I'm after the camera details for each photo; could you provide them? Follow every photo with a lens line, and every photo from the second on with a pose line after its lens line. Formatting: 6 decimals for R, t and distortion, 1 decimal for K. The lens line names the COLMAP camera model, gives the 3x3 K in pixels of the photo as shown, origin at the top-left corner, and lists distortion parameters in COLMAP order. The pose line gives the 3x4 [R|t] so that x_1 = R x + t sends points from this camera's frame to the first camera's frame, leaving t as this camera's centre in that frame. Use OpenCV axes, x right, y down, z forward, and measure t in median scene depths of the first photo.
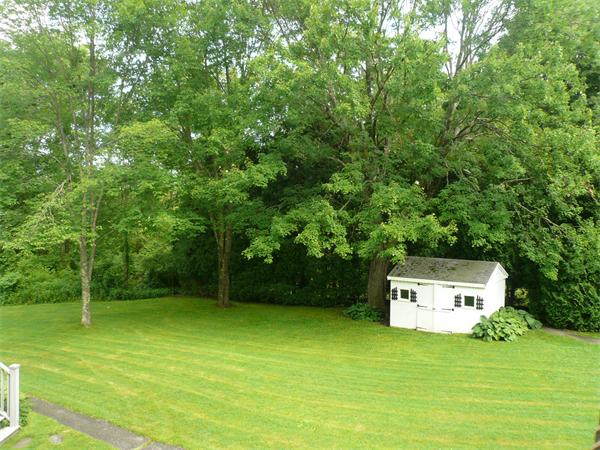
lens RADIAL K [[506.7, 0, 297.8], [0, 506.7, 225.1], [0, 0, 1]] dist [-0.089222, 0.059870]
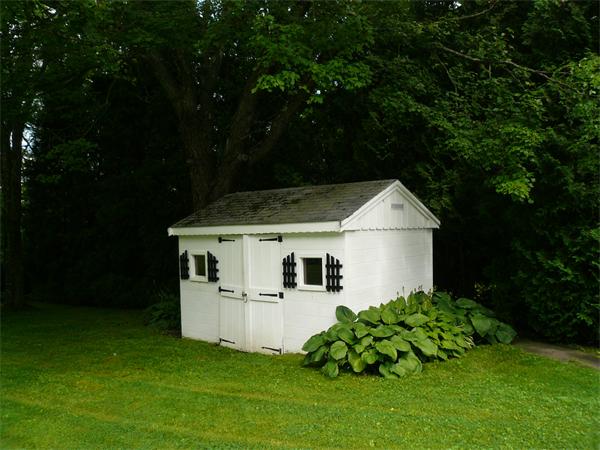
lens RADIAL K [[506.7, 0, 302.1], [0, 506.7, 224.1], [0, 0, 1]] dist [-0.089222, 0.059870]
pose [[0.997643, -0.016542, -0.066599, 0.355019], [0.013091, 0.998565, -0.051923, 0.133249], [0.067362, 0.050929, 0.996428, 0.592062]]
